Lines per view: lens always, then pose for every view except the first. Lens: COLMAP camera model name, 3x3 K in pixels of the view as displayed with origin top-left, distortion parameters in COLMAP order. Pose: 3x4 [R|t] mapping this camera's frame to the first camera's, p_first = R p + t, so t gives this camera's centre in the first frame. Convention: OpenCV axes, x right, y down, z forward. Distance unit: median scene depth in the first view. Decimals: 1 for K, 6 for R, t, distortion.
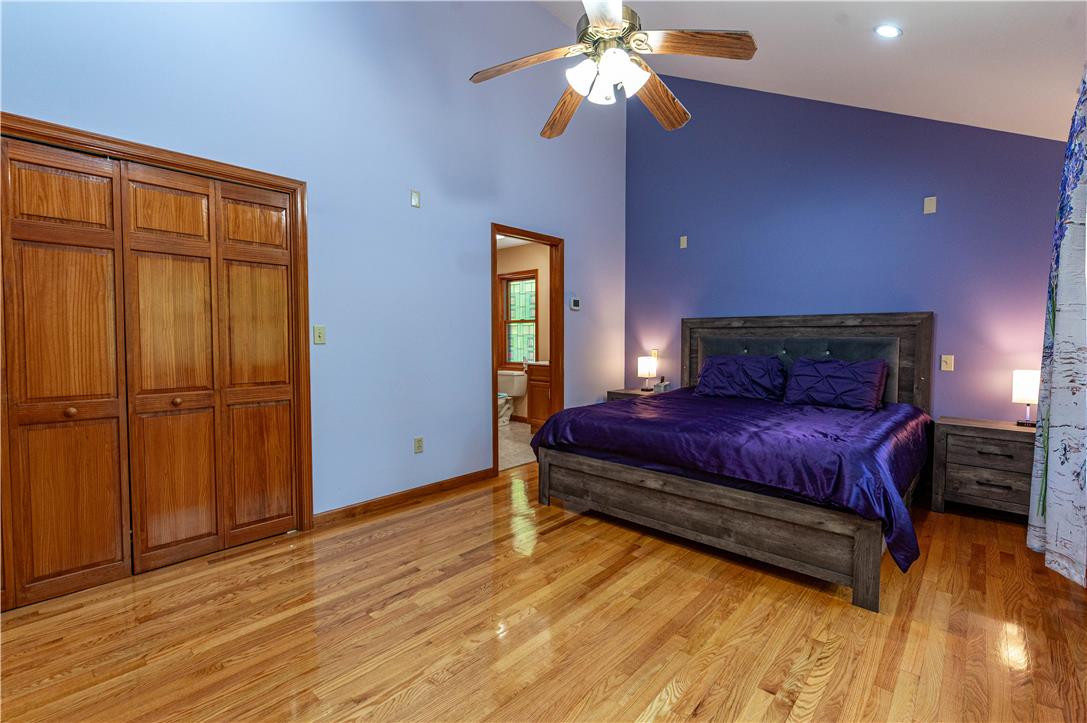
lens RADIAL K [[470.9, 0, 548.4], [0, 470.9, 354.8], [0, 0, 1]] dist [0.000344, 0.000620]
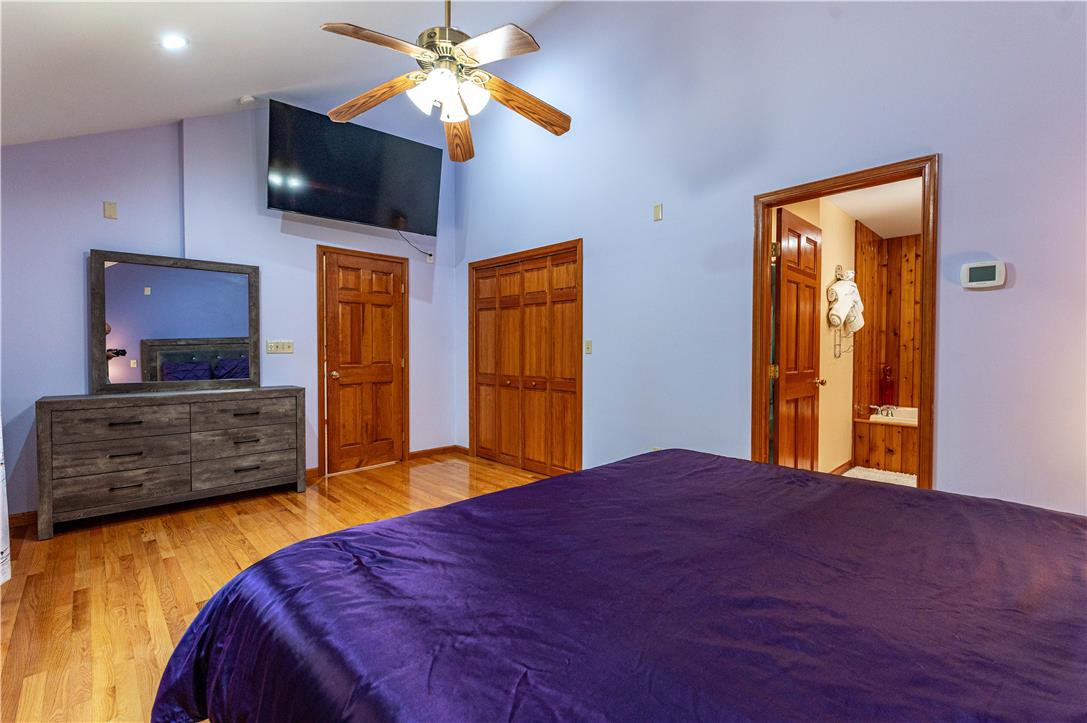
lens RADIAL K [[465.3, 0, 550.3], [0, 465.3, 349.1], [0, 0, 1]] dist [0.002956, 0.000184]
pose [[-0.069714, 0.002048, -0.997565, 1.068404], [-0.036074, 0.999339, 0.004573, -0.049530], [0.996915, 0.036305, -0.069594, 1.245025]]
